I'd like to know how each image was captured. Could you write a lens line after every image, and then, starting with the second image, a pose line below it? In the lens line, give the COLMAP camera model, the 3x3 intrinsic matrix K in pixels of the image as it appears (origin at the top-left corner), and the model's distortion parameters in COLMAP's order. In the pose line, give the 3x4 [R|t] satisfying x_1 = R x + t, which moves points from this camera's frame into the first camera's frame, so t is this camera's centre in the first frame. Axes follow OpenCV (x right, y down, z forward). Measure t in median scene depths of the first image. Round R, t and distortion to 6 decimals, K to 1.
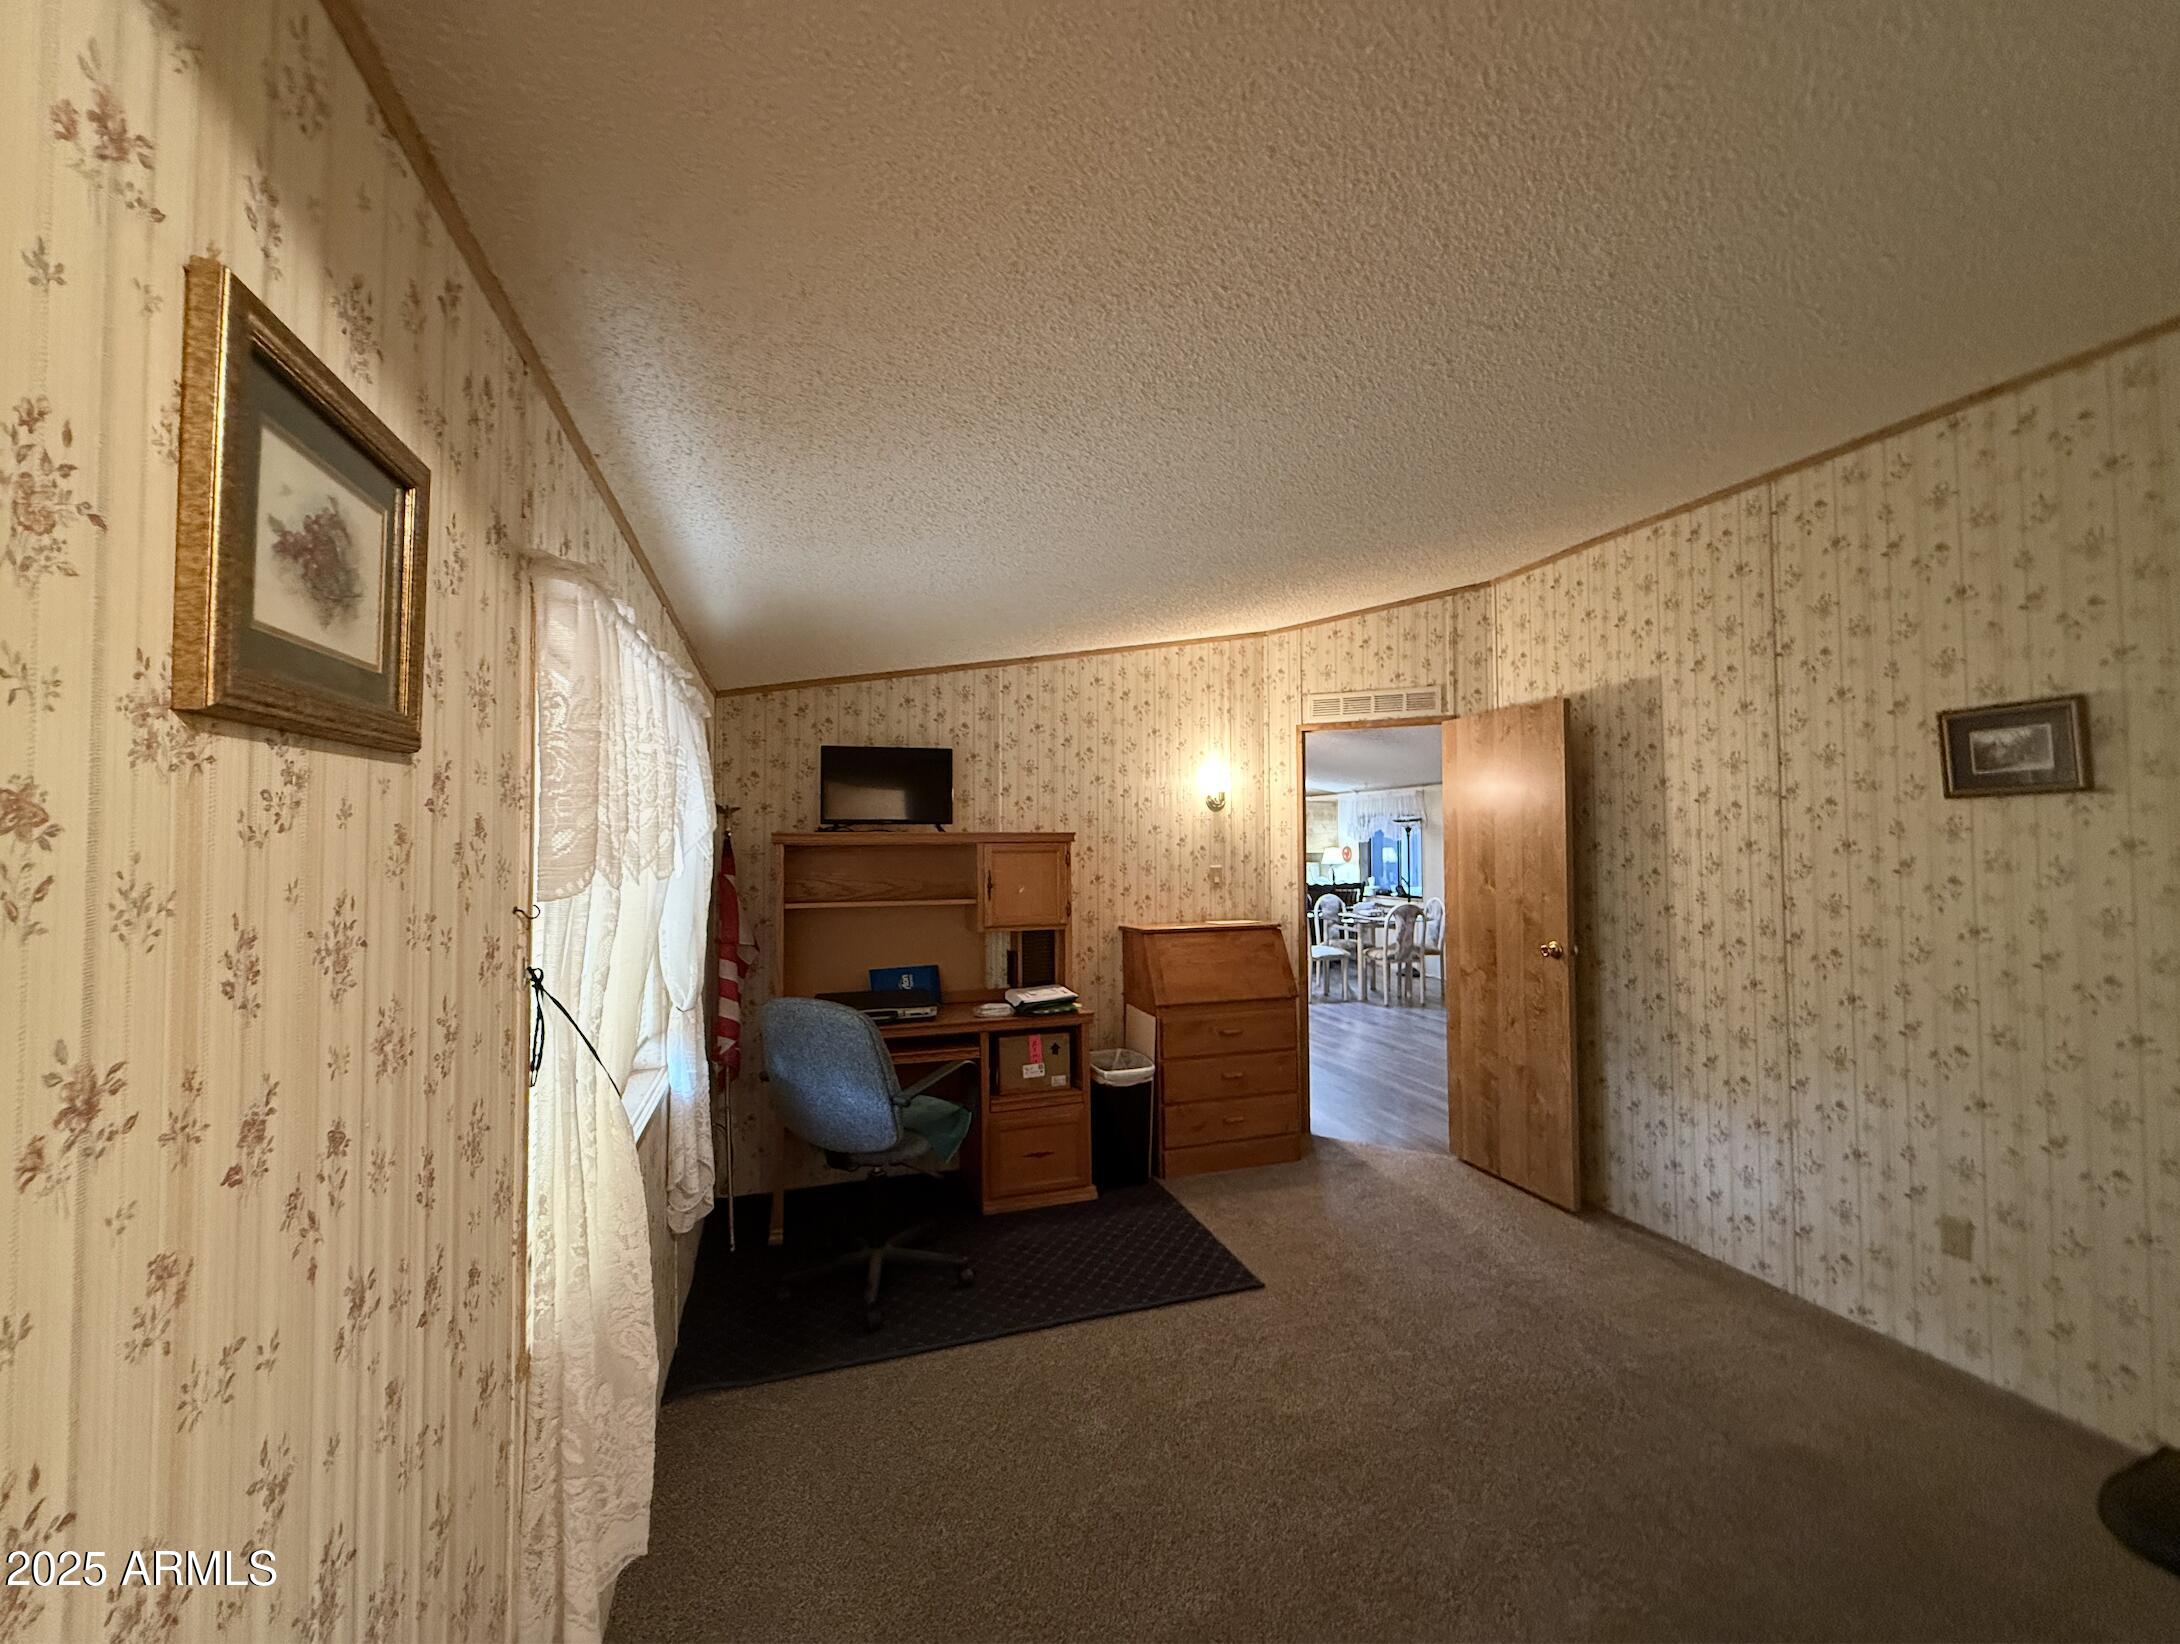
lens RADIAL K [[877.2, 0, 1102.6], [0, 877.2, 821.3], [0, 0, 1]] dist [0.001917, -0.000420]
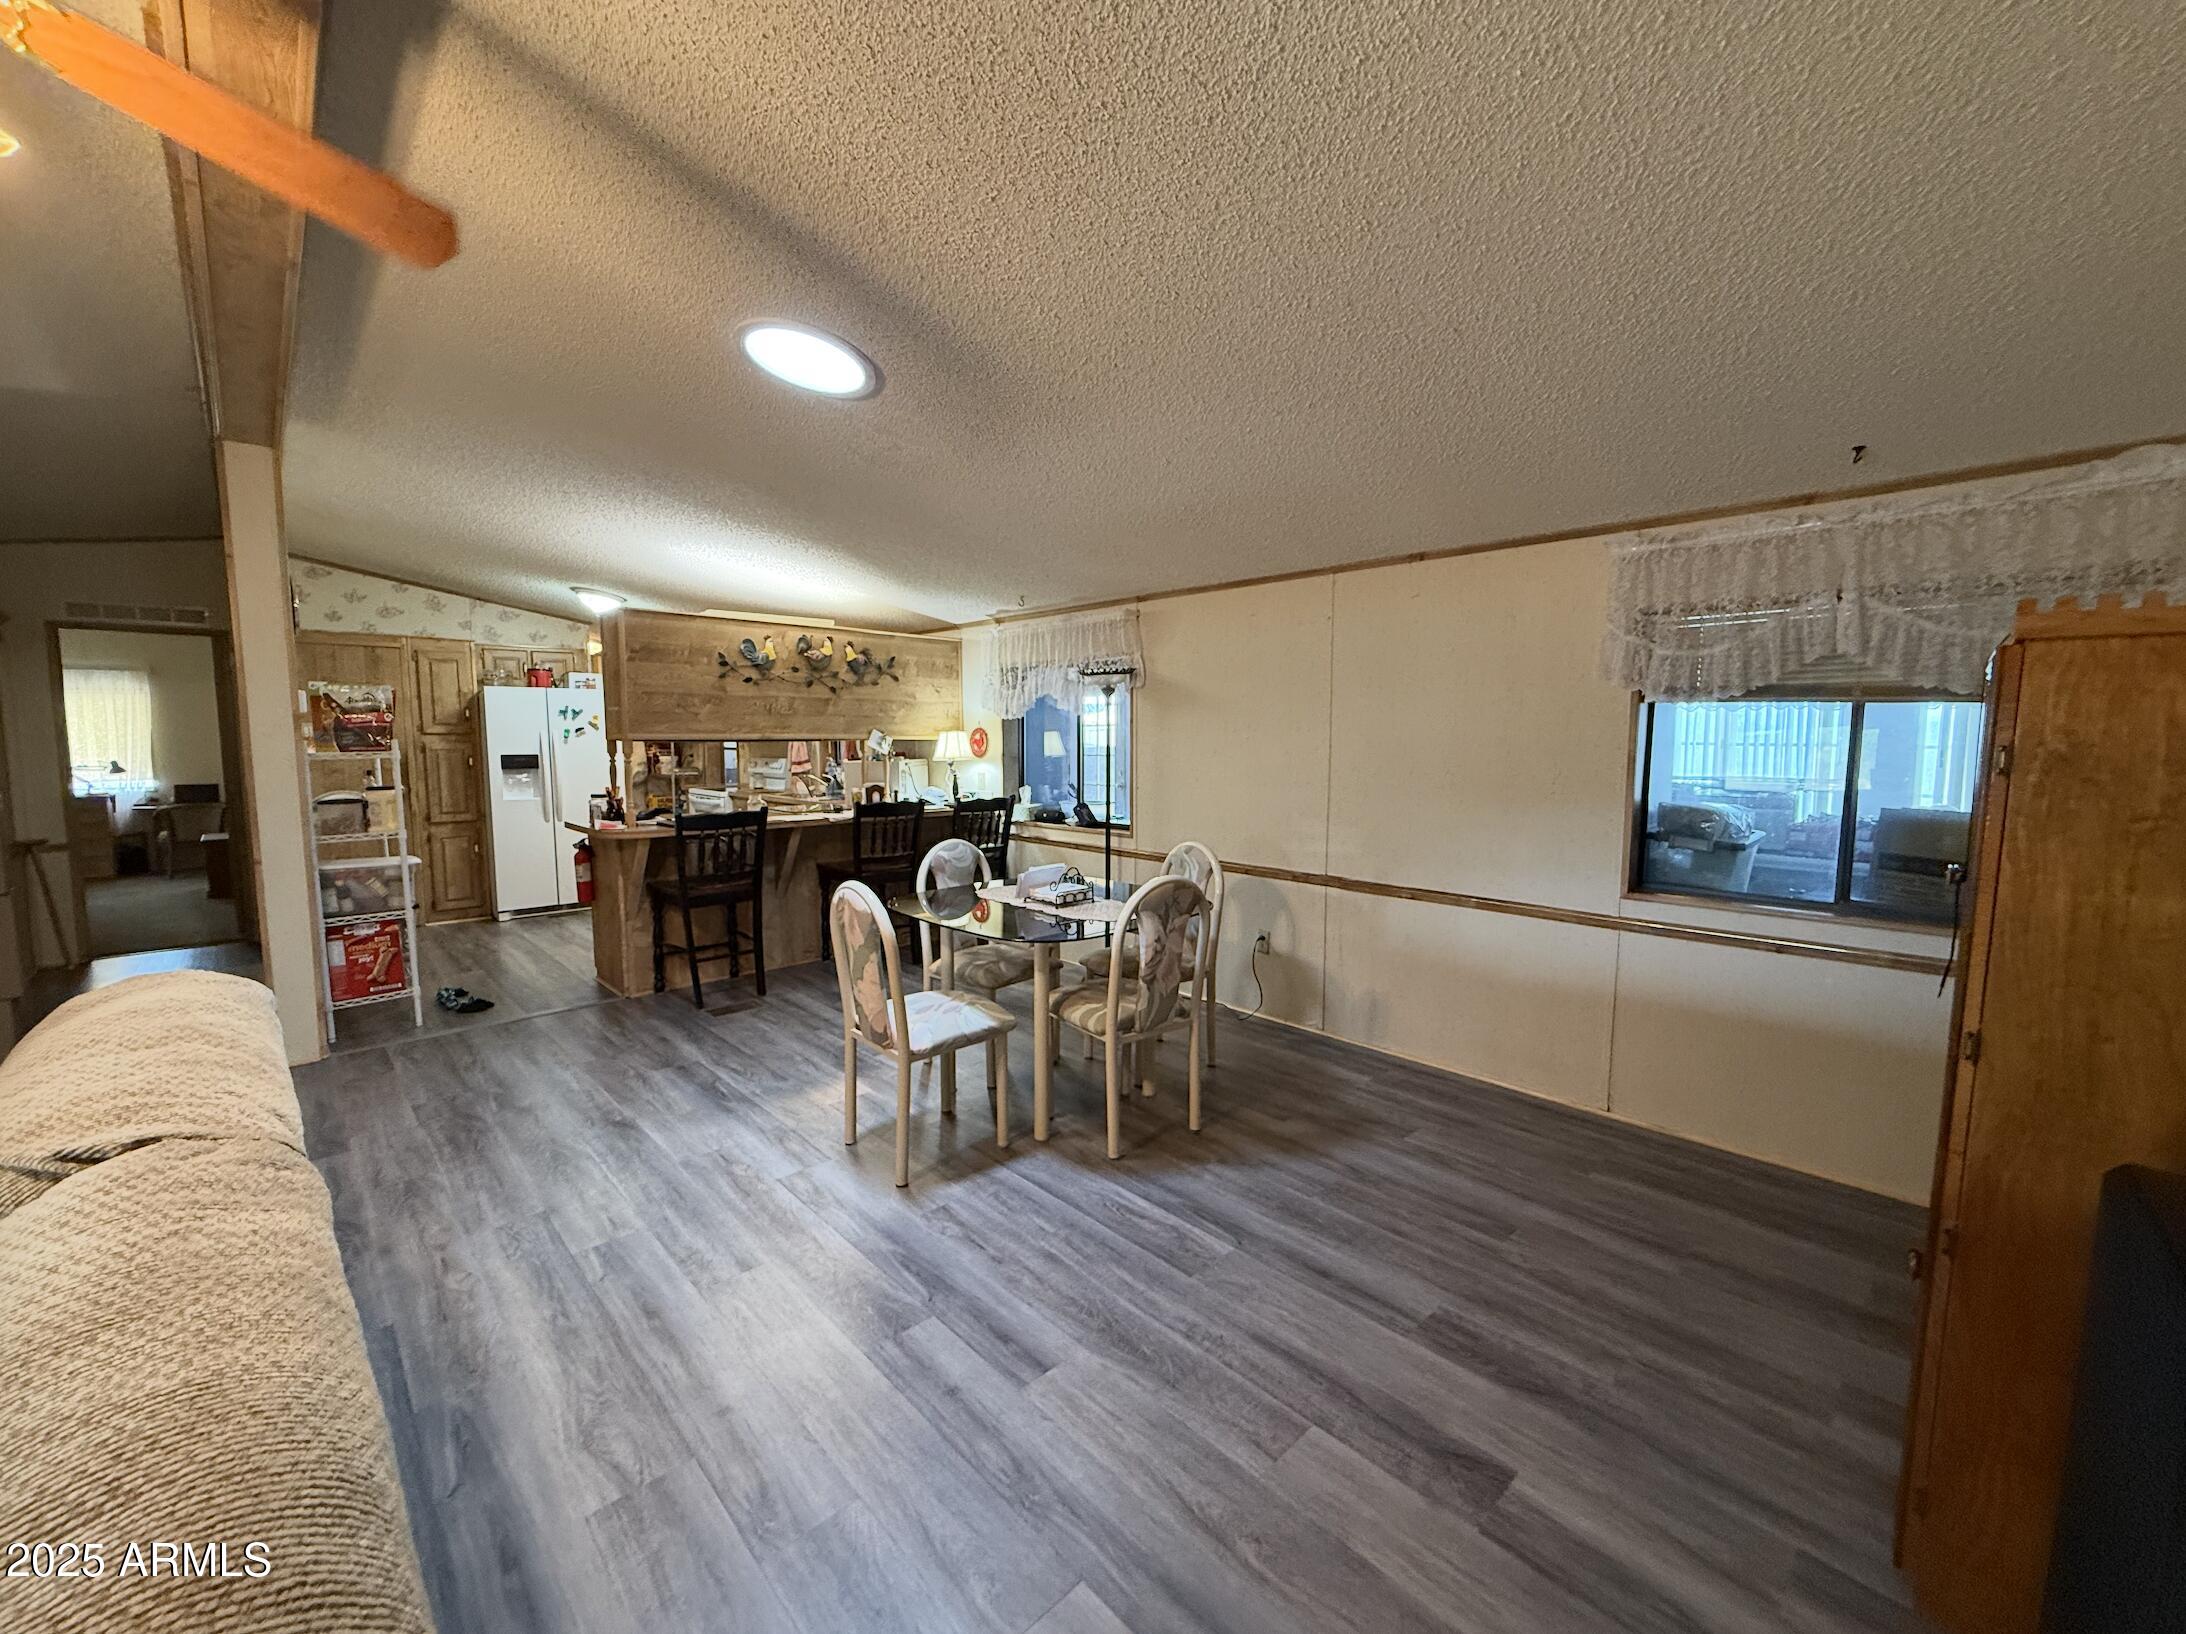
lens RADIAL K [[866.8, 0, 1101.0], [0, 866.8, 817.1], [0, 0, 1]] dist [0.001836, -0.000112]
pose [[0.904233, -0.032655, 0.425789, 0.126333], [-0.019534, 0.992865, 0.117630, 0.019961], [-0.426592, -0.114683, 0.897144, 0.515908]]
